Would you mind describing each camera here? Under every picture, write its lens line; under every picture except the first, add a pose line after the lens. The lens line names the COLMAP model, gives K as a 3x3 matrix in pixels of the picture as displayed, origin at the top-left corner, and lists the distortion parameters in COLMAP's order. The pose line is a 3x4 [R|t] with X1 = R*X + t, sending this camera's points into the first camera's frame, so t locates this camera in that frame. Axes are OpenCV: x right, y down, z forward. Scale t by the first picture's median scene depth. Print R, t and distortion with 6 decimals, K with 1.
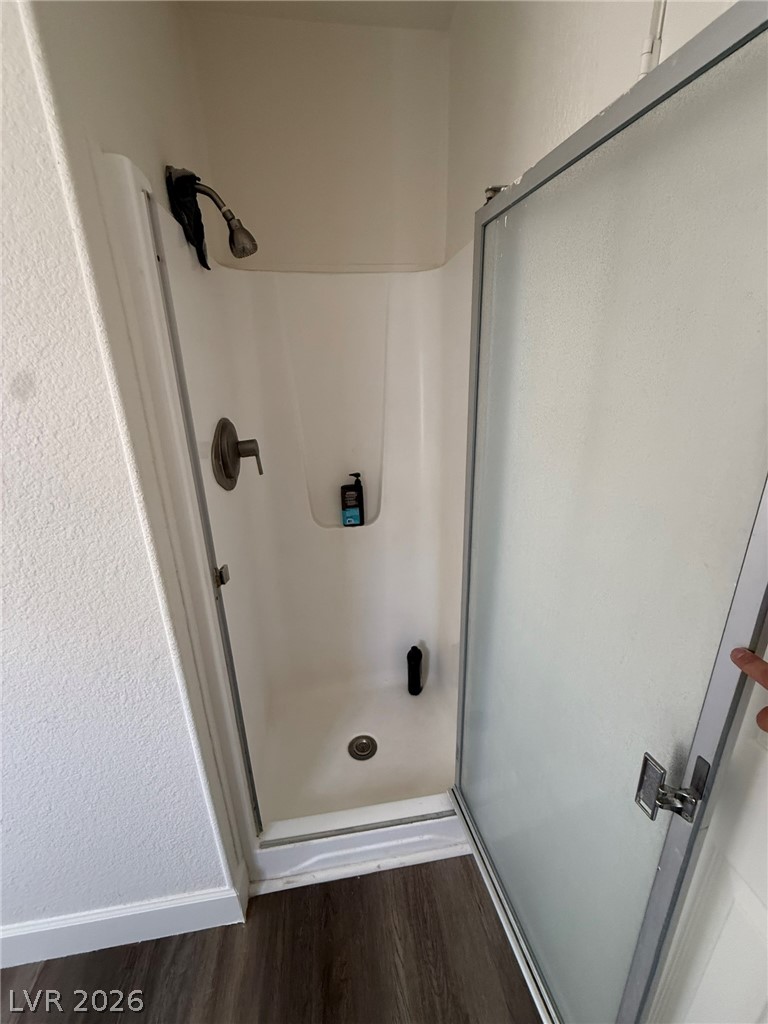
lens RADIAL K [[409.4, 0, 384.2], [0, 409.4, 510.6], [0, 0, 1]] dist [-0.001198, 0.000351]
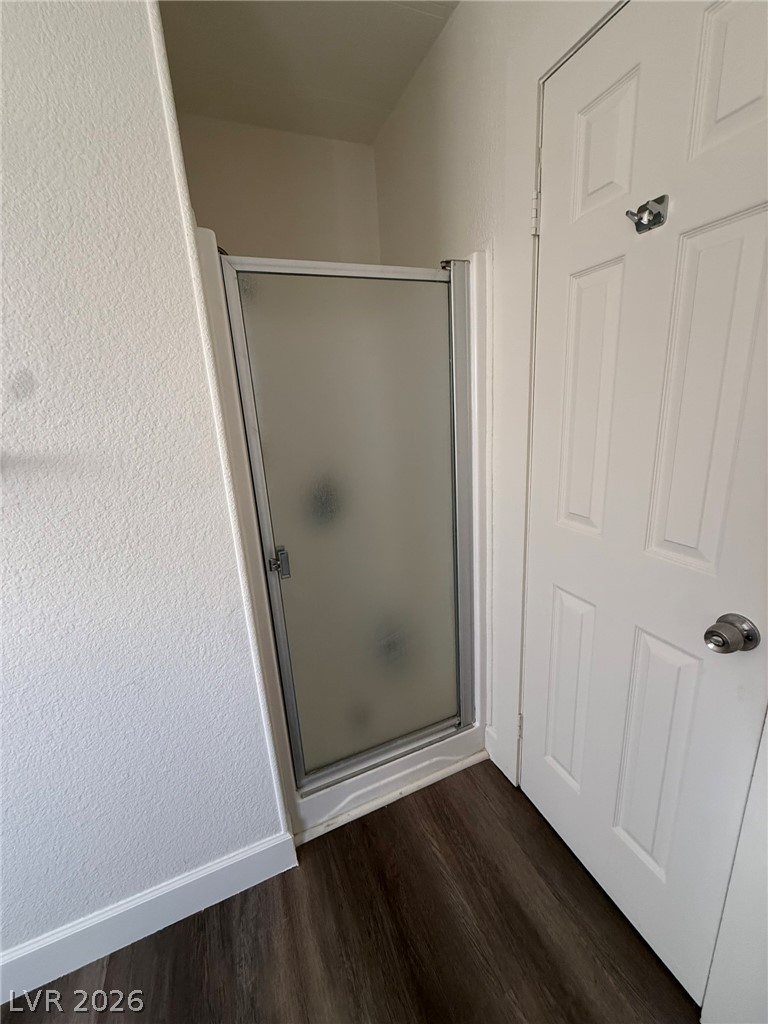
lens RADIAL K [[409.4, 0, 384.9], [0, 409.4, 511.3], [0, 0, 1]] dist [-0.001198, 0.000351]
pose [[0.966444, -0.100105, 0.236568, -0.392282], [0.120381, 0.990052, -0.072845, 0.219200], [-0.226923, 0.098879, 0.968880, -0.330703]]
